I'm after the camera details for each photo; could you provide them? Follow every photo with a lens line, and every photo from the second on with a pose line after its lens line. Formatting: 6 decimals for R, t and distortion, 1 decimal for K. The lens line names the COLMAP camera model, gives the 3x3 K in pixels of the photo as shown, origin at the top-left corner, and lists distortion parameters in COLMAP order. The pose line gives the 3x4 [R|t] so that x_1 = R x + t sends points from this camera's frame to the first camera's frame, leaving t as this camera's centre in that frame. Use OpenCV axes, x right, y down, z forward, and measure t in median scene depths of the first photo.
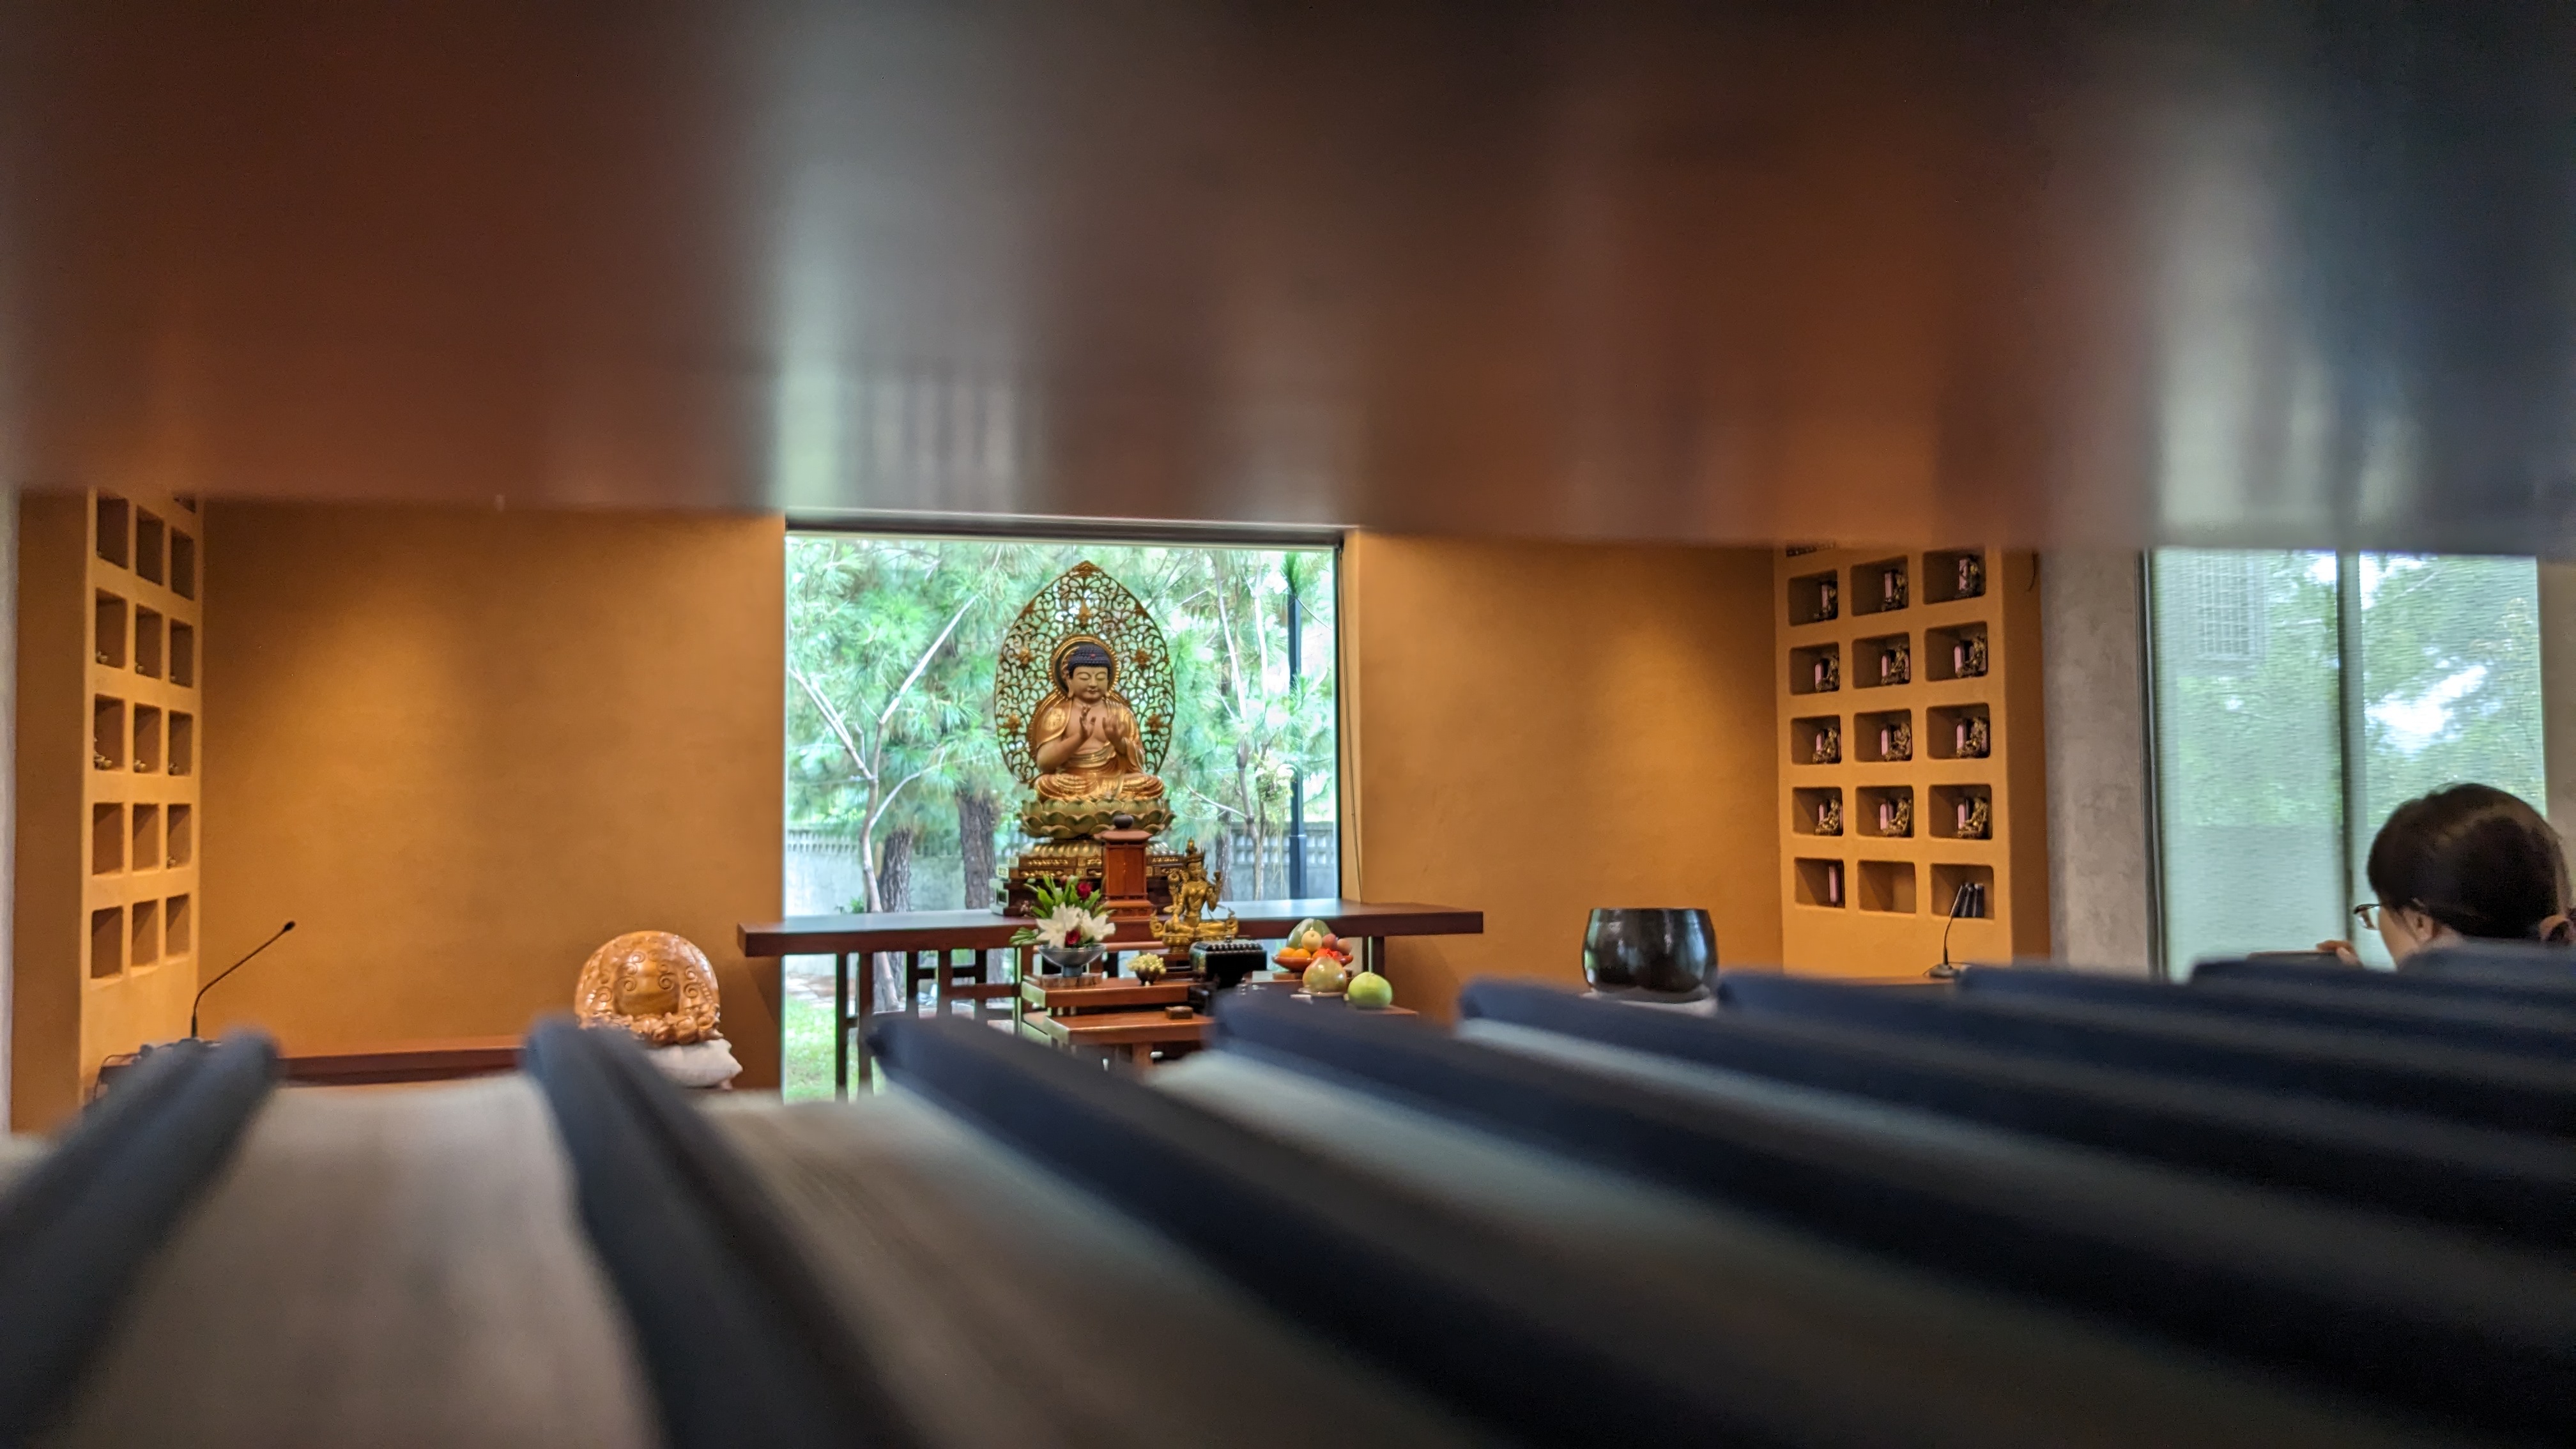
lens RADIAL K [[2089.6, 0, 1278.0], [0, 2089.6, 703.0], [0, 0, 1]] dist [0.048804, -0.025512]
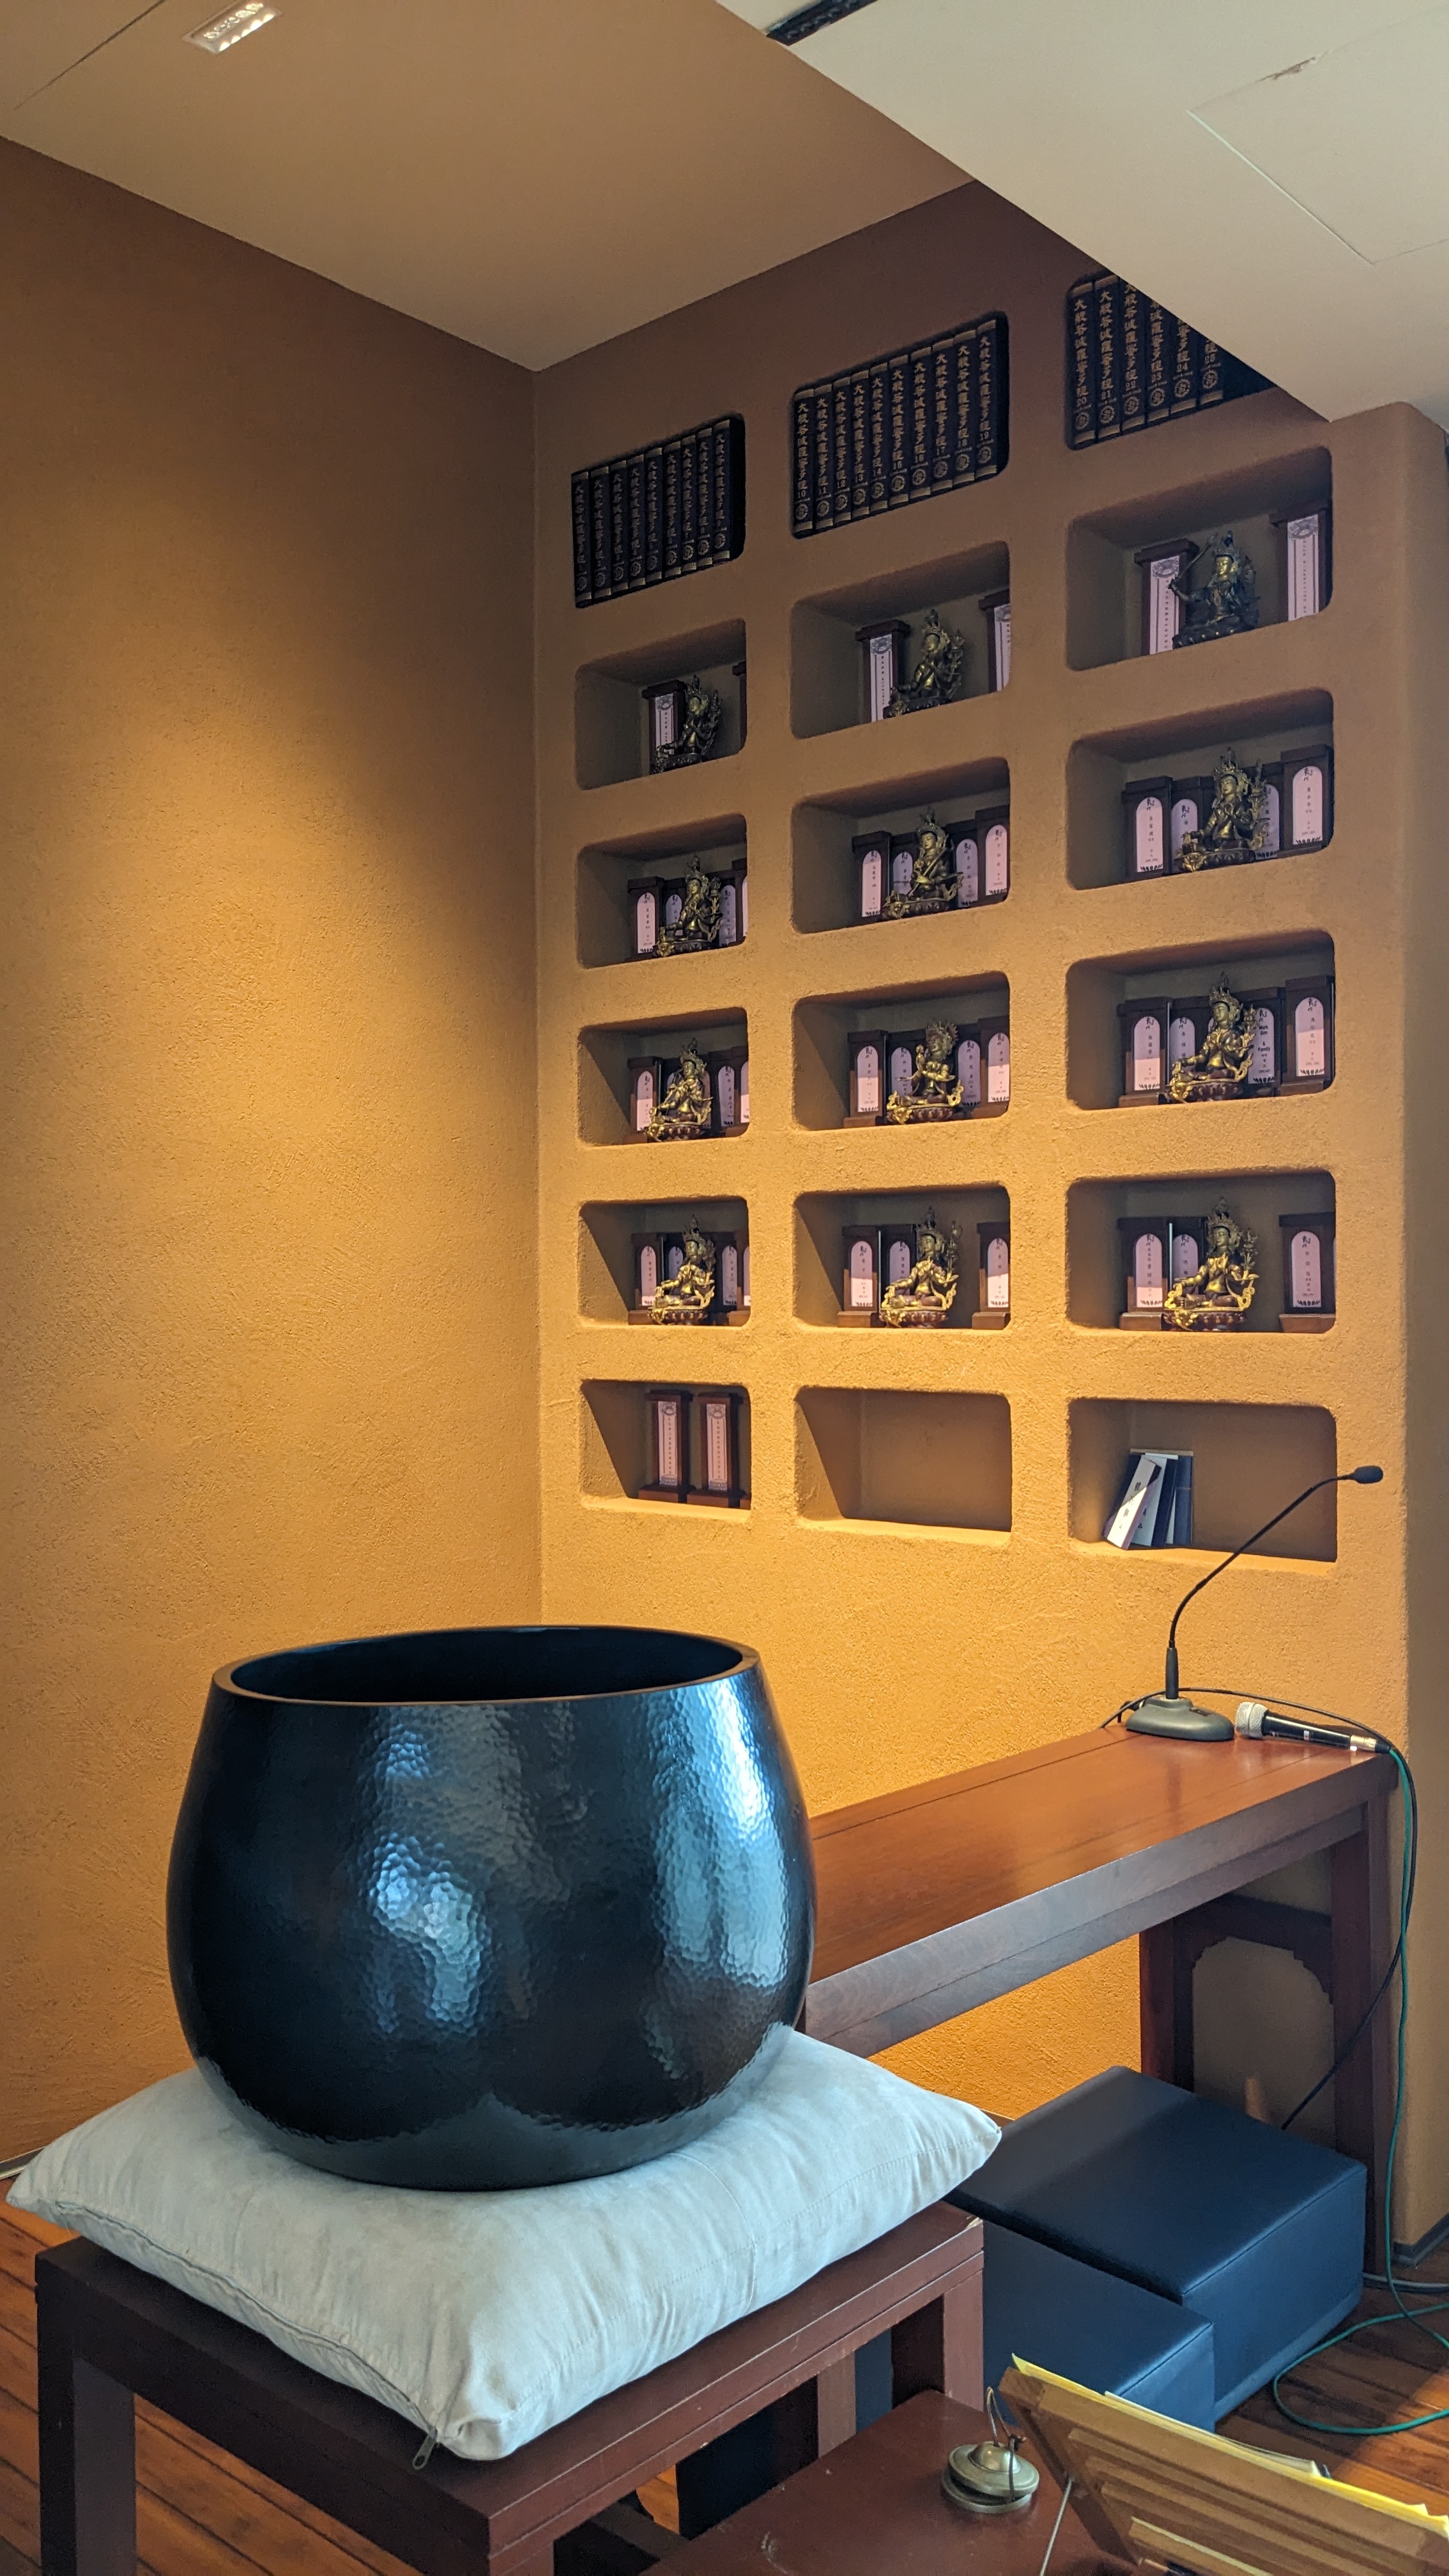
lens RADIAL K [[2089.6, 0, 731.5], [0, 2089.6, 1290.1], [0, 0, 1]] dist [0.048804, -0.025512]
pose [[0.861897, 0.004278, 0.507066, 0.089268], [-0.028045, 0.998836, 0.039242, 0.051318], [-0.506308, -0.048043, 0.861013, 0.814574]]
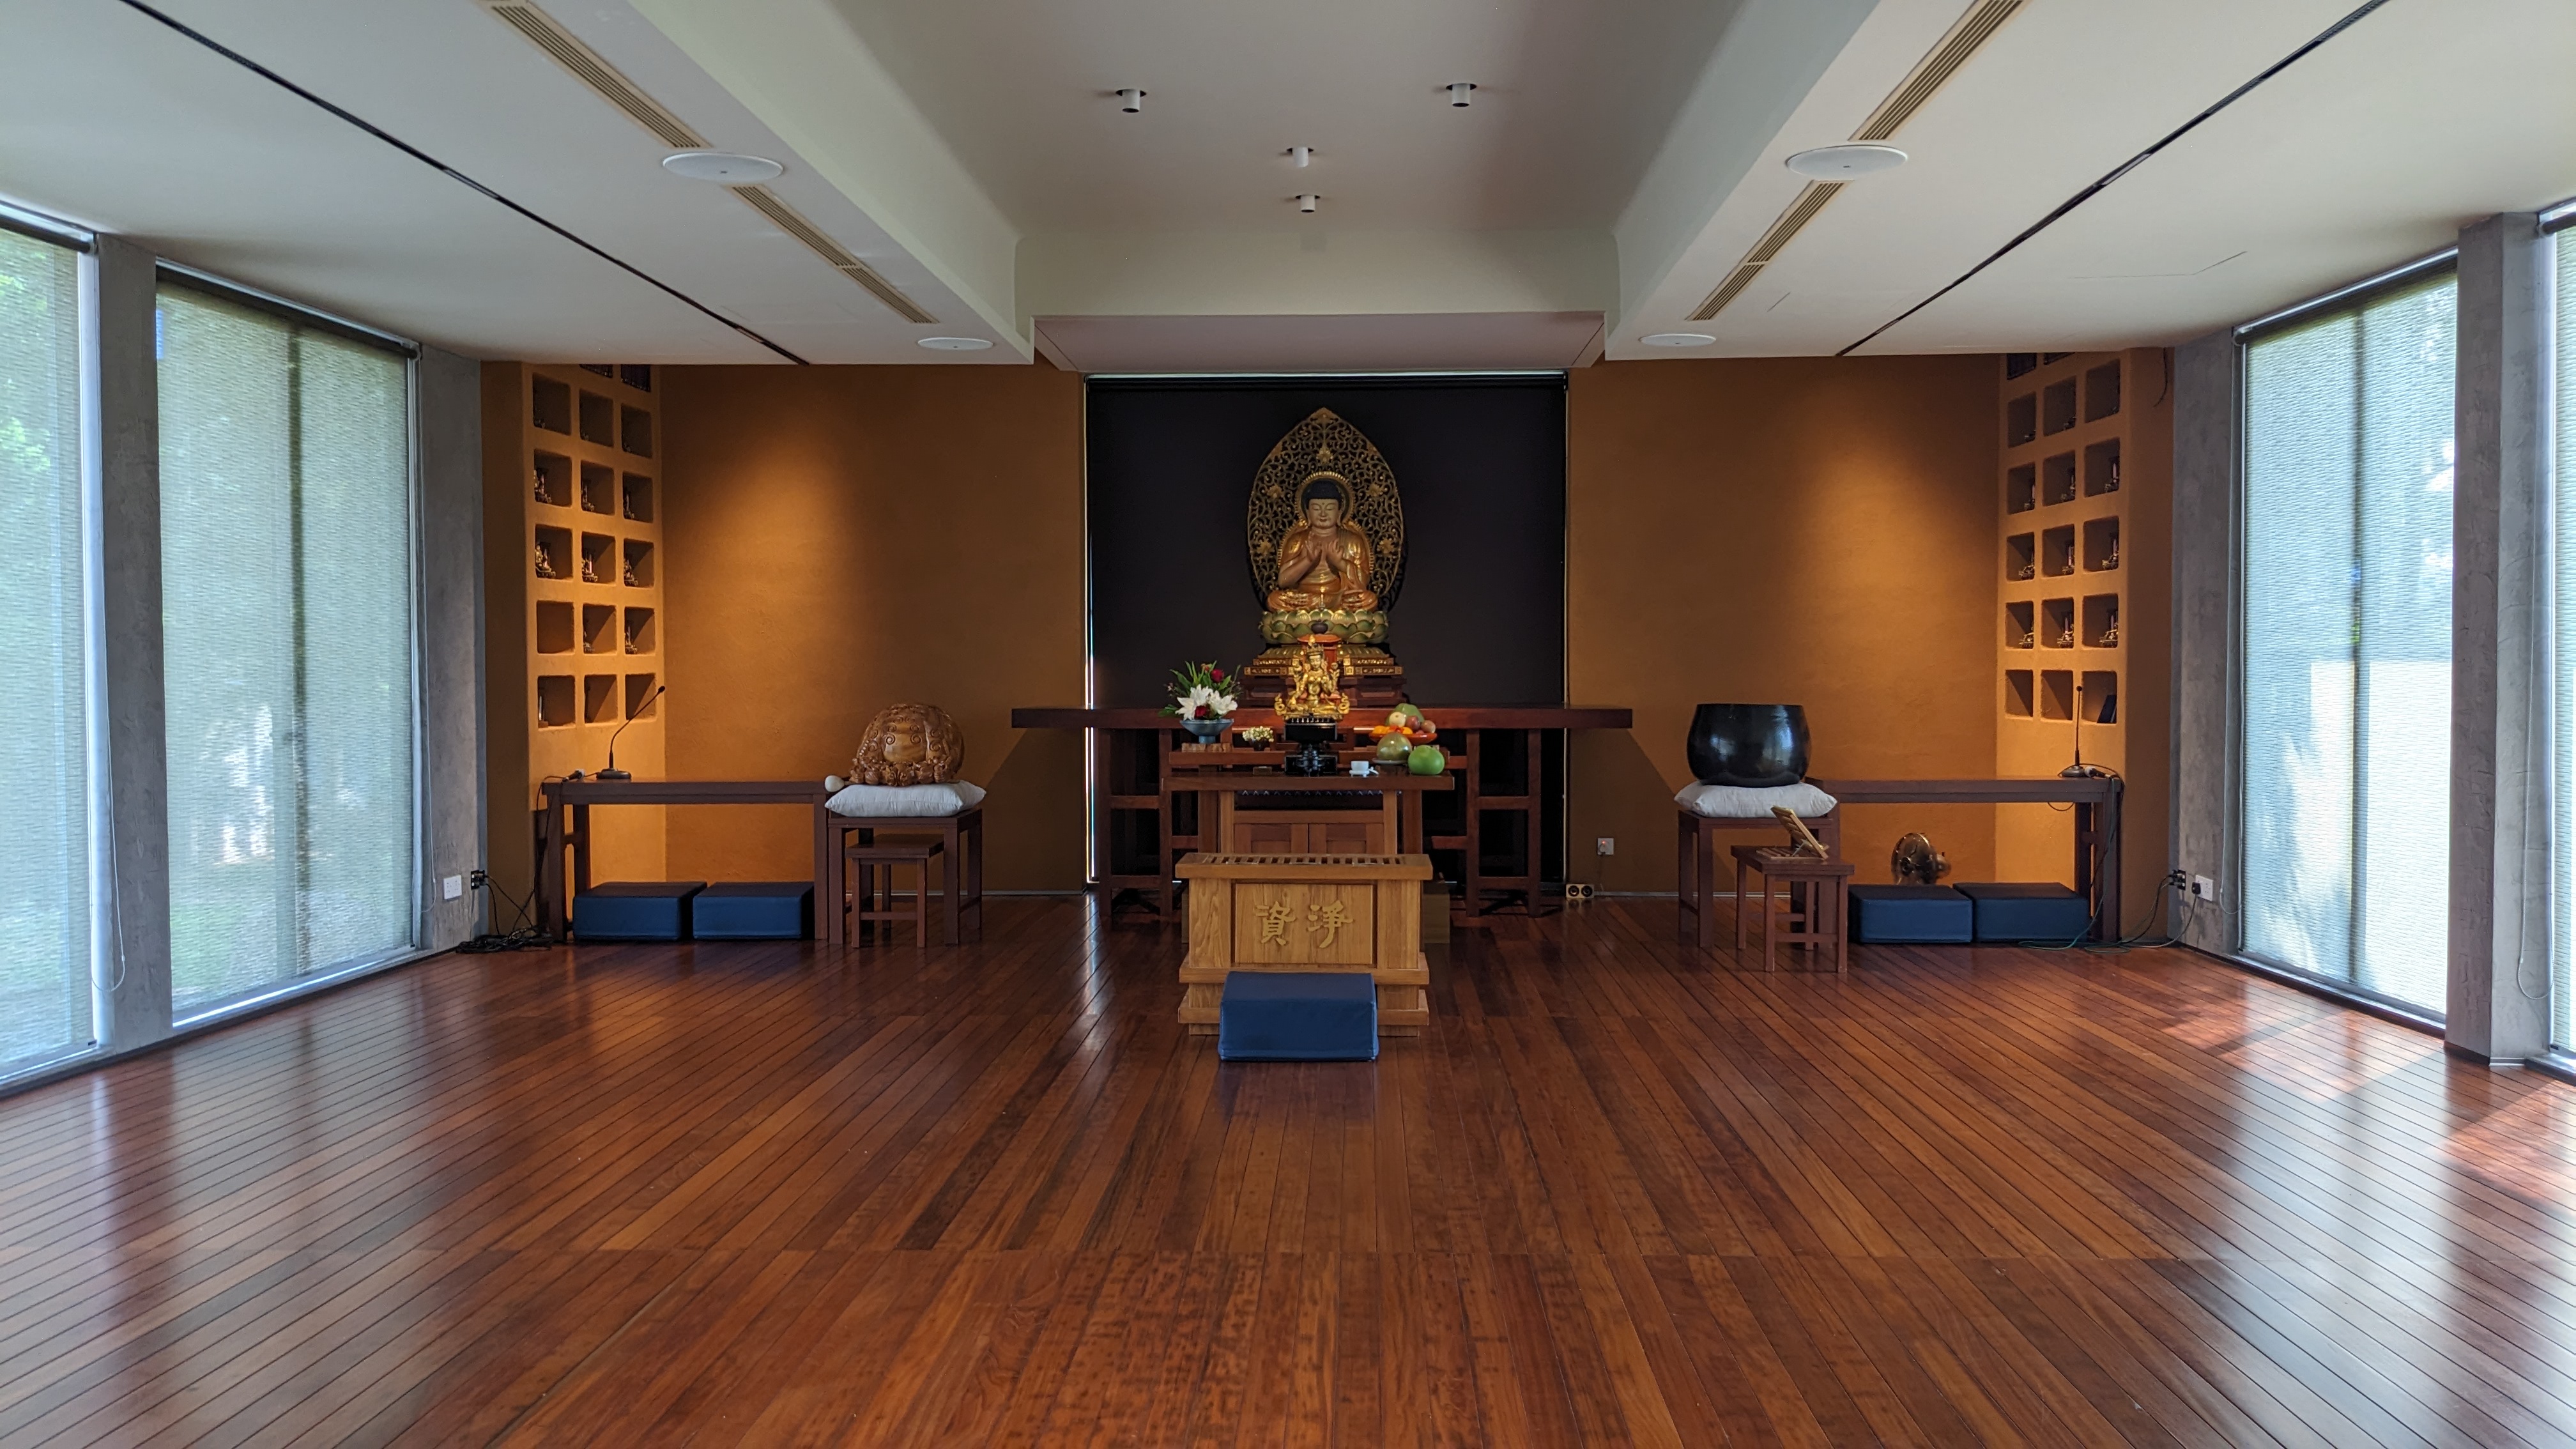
lens RADIAL K [[2089.6, 0, 1300.2], [0, 2089.6, 726.6], [0, 0, 1]] dist [0.048804, -0.025512]
pose [[0.946144, 0.018625, -0.323211, 0.318266], [0.007897, 0.996719, 0.080551, 0.017991], [0.323651, -0.078765, 0.942893, -0.141389]]
